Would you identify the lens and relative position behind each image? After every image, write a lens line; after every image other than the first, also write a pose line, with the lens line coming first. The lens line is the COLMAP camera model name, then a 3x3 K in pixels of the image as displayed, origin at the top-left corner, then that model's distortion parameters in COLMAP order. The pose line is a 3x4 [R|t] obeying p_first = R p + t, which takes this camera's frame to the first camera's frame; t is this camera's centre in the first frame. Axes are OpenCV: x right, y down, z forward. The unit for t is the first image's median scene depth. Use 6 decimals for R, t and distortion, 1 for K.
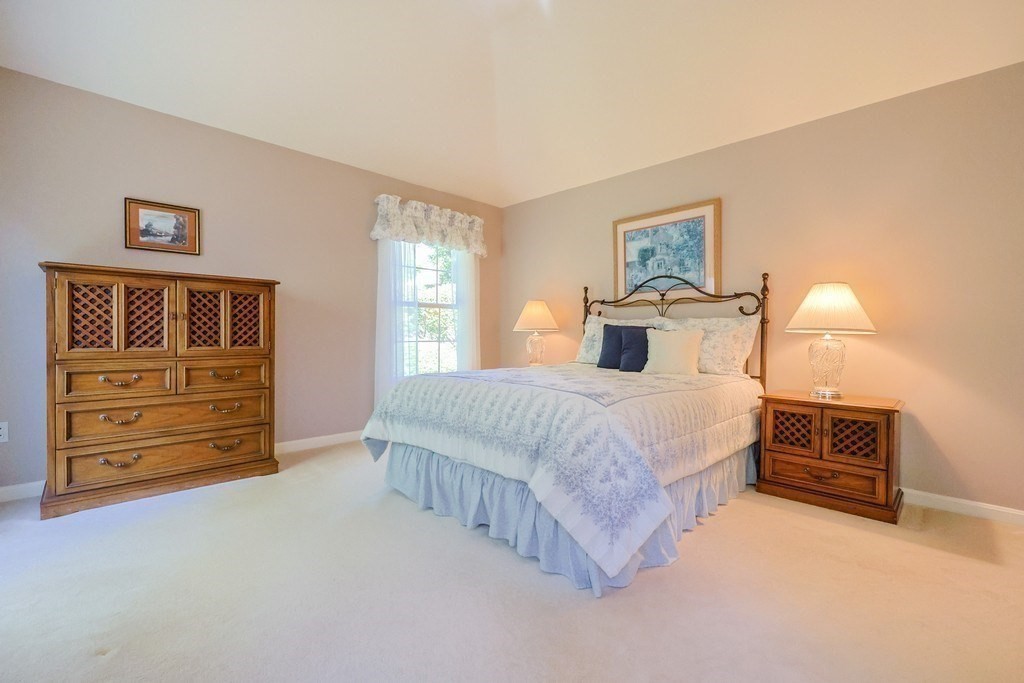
lens RADIAL K [[439.0, 0, 503.4], [0, 439.0, 334.0], [0, 0, 1]] dist [-0.000208, -0.000586]
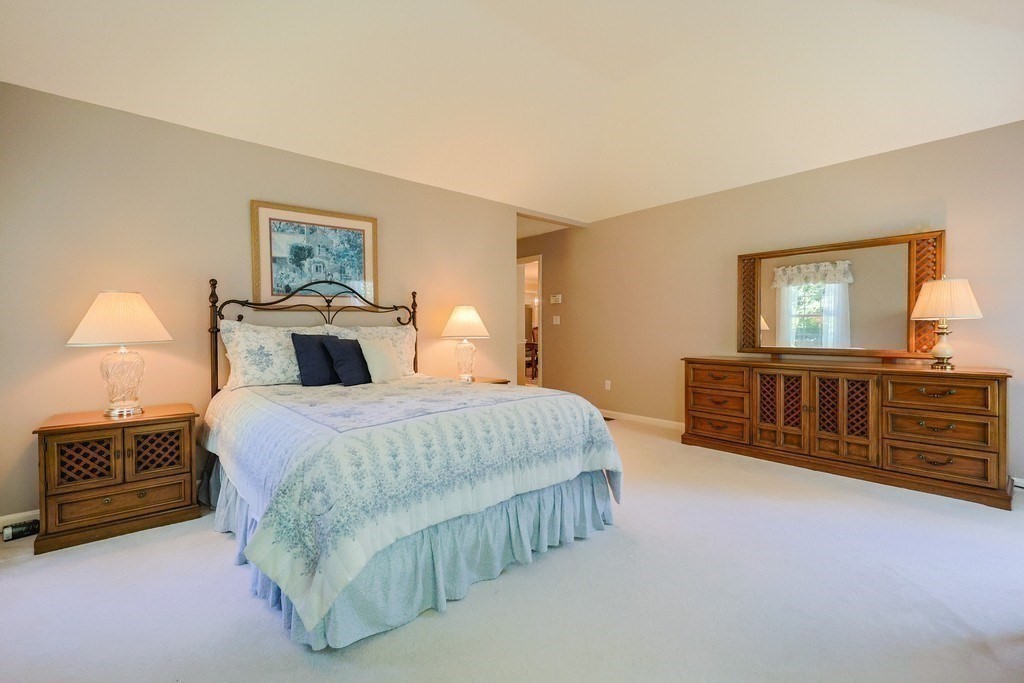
lens RADIAL K [[439.0, 0, 502.3], [0, 439.0, 337.6], [0, 0, 1]] dist [-0.000208, -0.000586]
pose [[0.089072, -0.005157, 0.996012, -0.523763], [0.027847, 0.999609, 0.002685, -0.003609], [-0.995636, 0.027497, 0.089180, 0.534884]]
